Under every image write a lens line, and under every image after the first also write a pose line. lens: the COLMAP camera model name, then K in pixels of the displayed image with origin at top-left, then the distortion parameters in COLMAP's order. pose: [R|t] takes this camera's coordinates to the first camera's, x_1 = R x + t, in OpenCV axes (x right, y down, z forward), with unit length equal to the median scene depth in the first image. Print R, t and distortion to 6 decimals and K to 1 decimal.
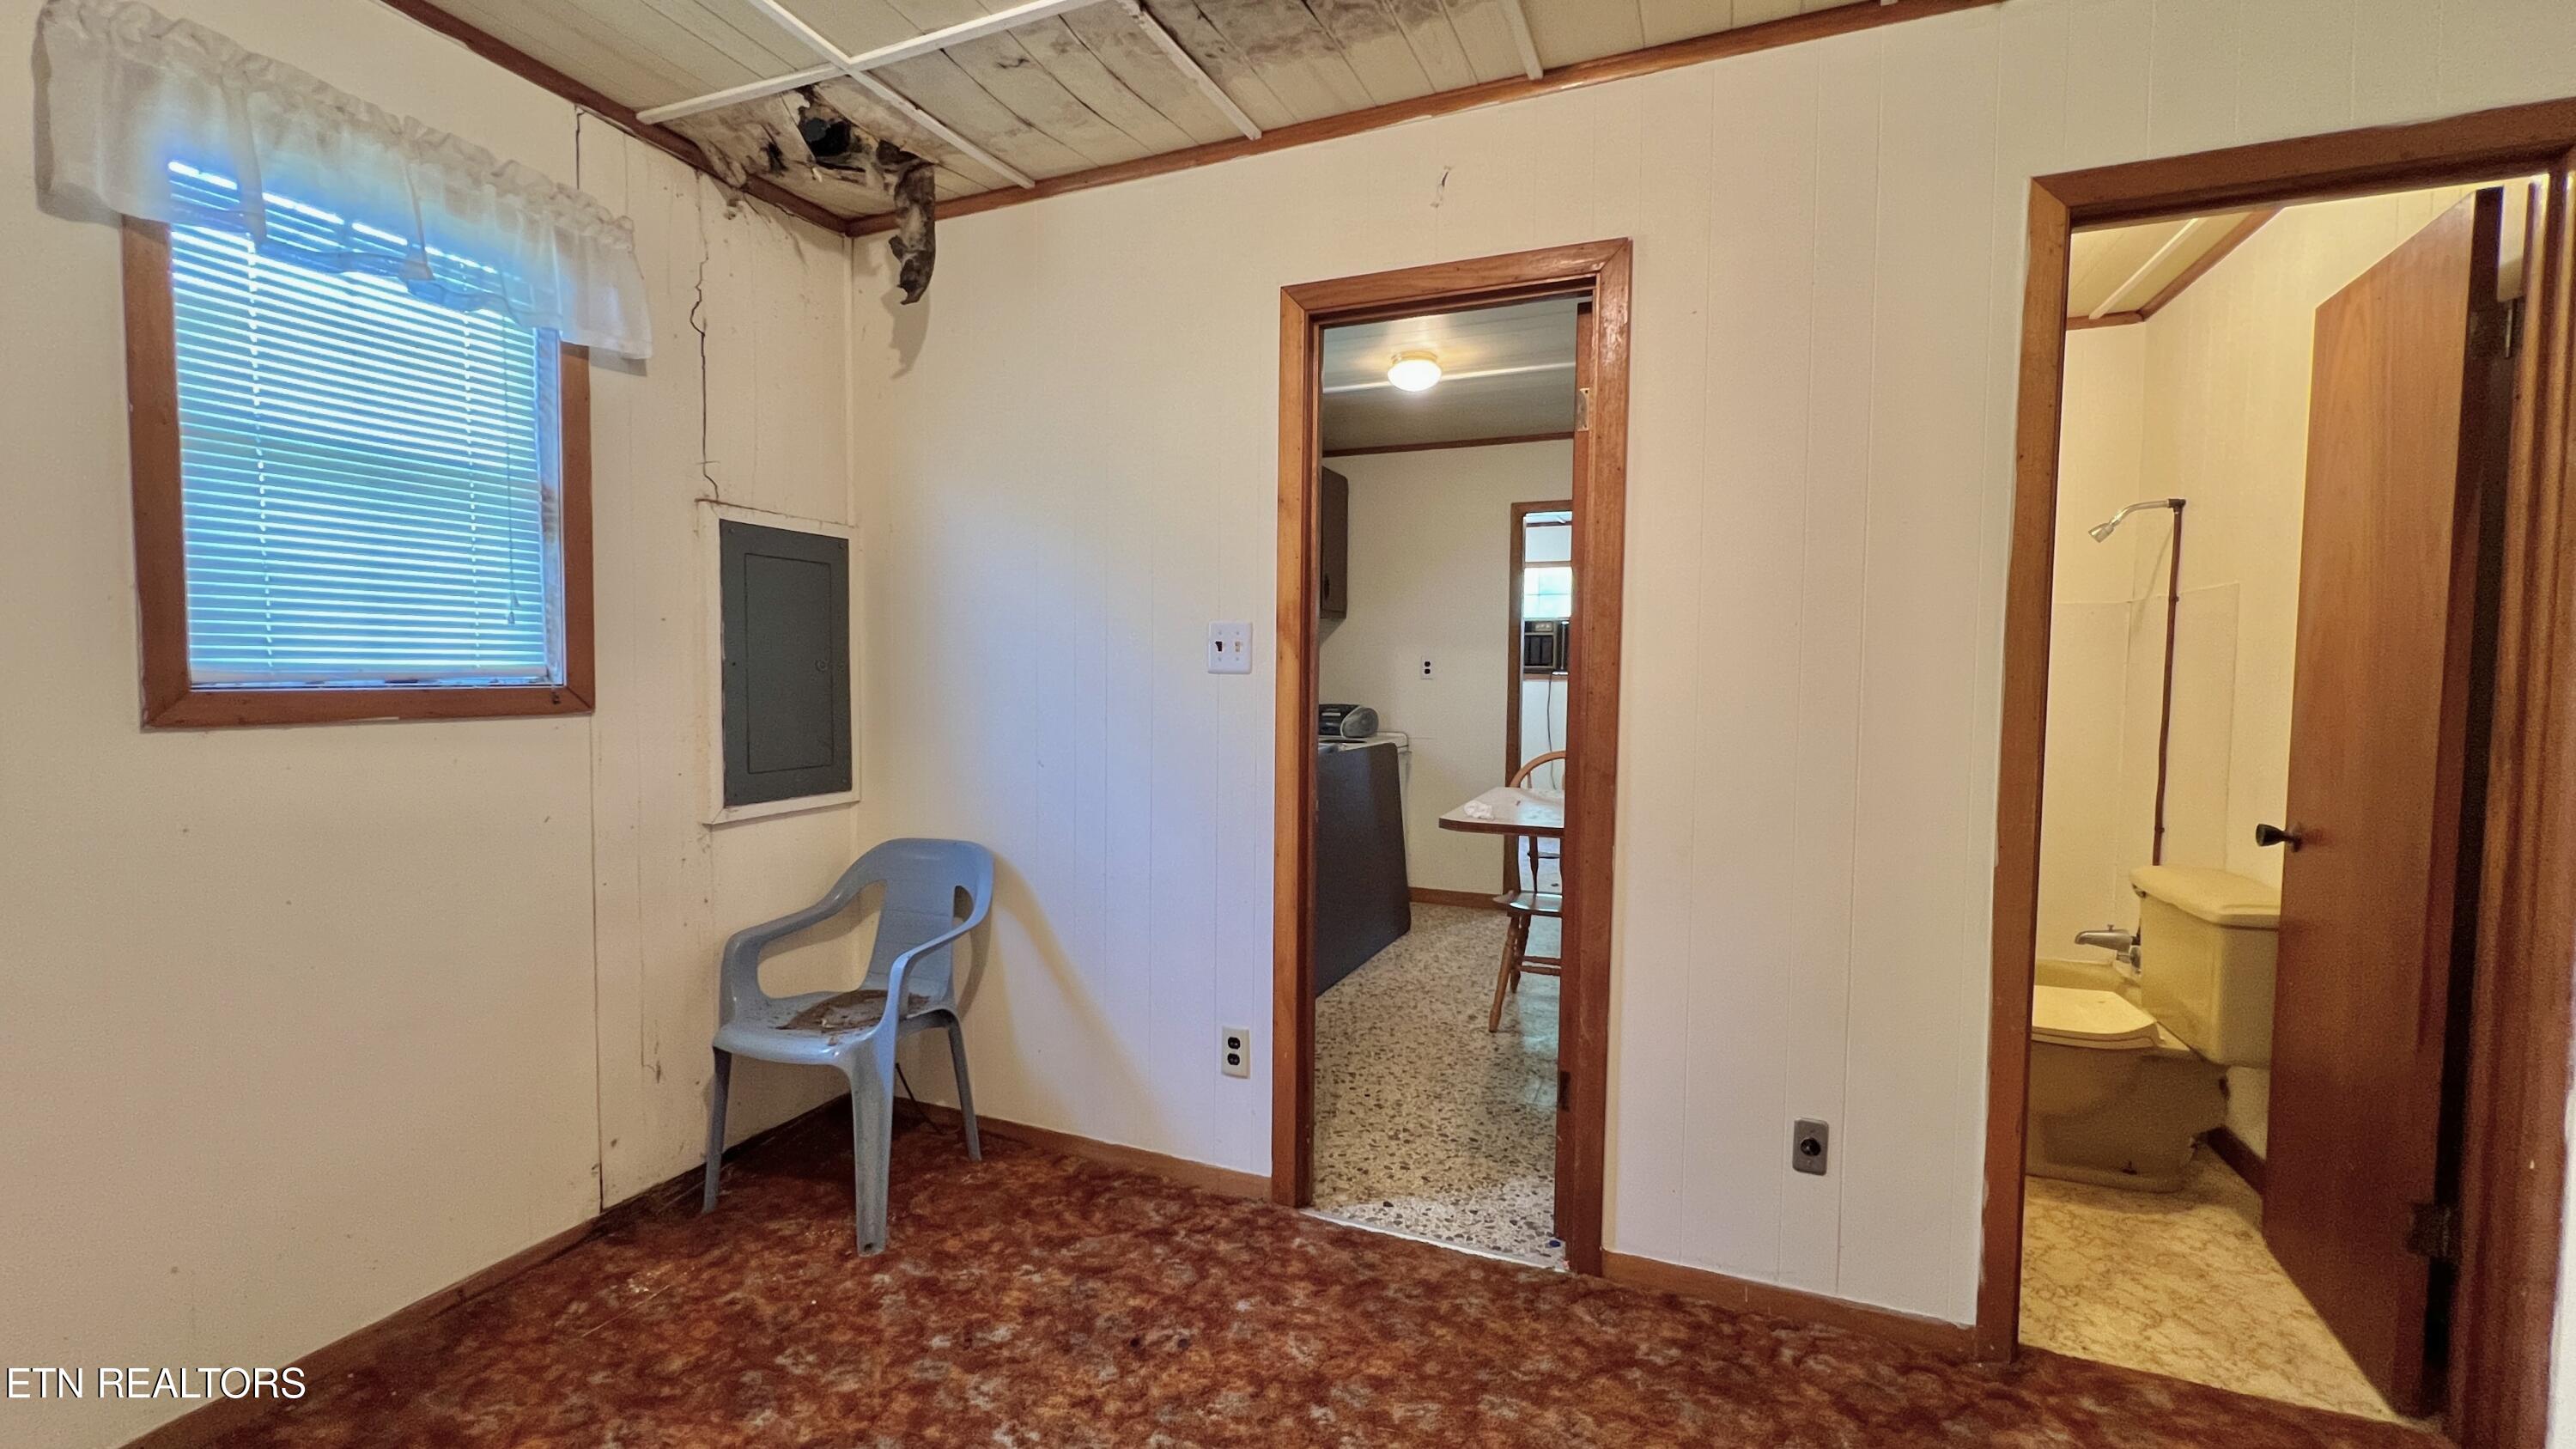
lens RADIAL K [[1039.6, 0, 1287.1], [0, 1039.6, 717.0], [0, 0, 1]] dist [-0.001408, -0.000043]
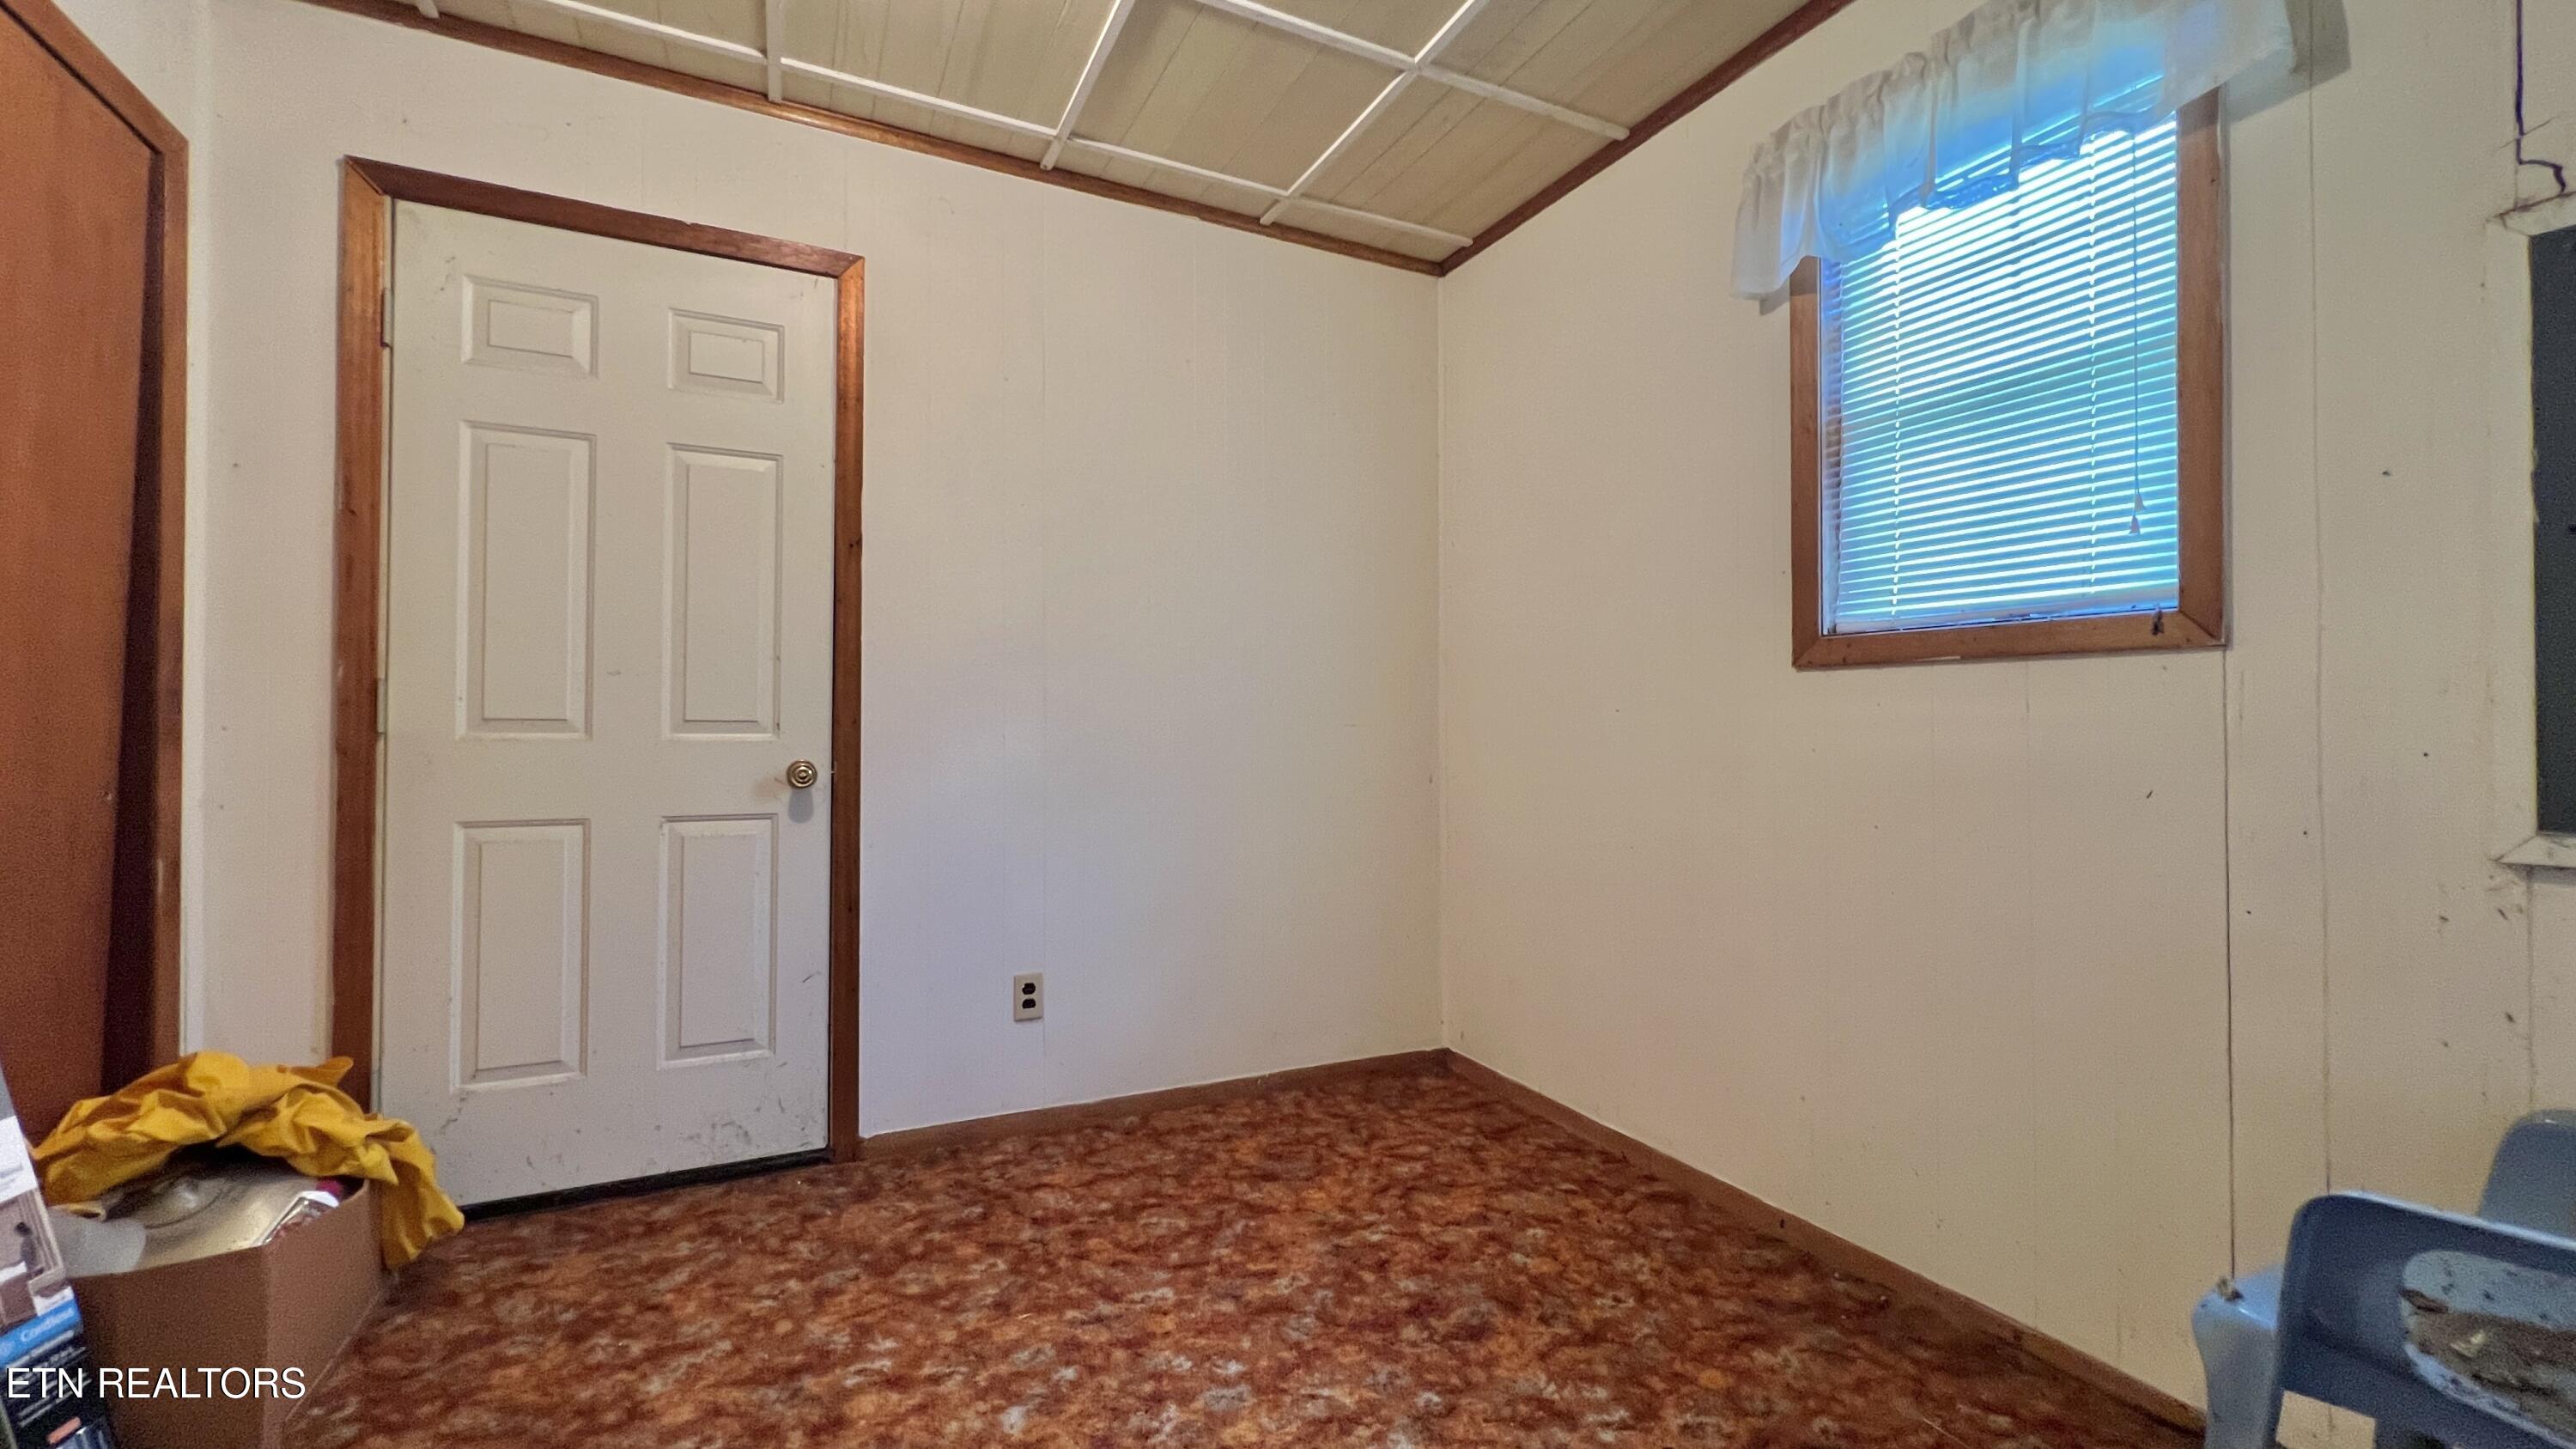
lens RADIAL K [[1039.6, 0, 1287.1], [0, 1039.6, 717.0], [0, 0, 1]] dist [-0.001408, -0.000043]
pose [[-0.651338, -0.019344, -0.758541, 0.171275], [-0.046561, 0.998810, 0.014510, 0.045949], [0.757358, 0.044769, -0.651464, 0.755522]]
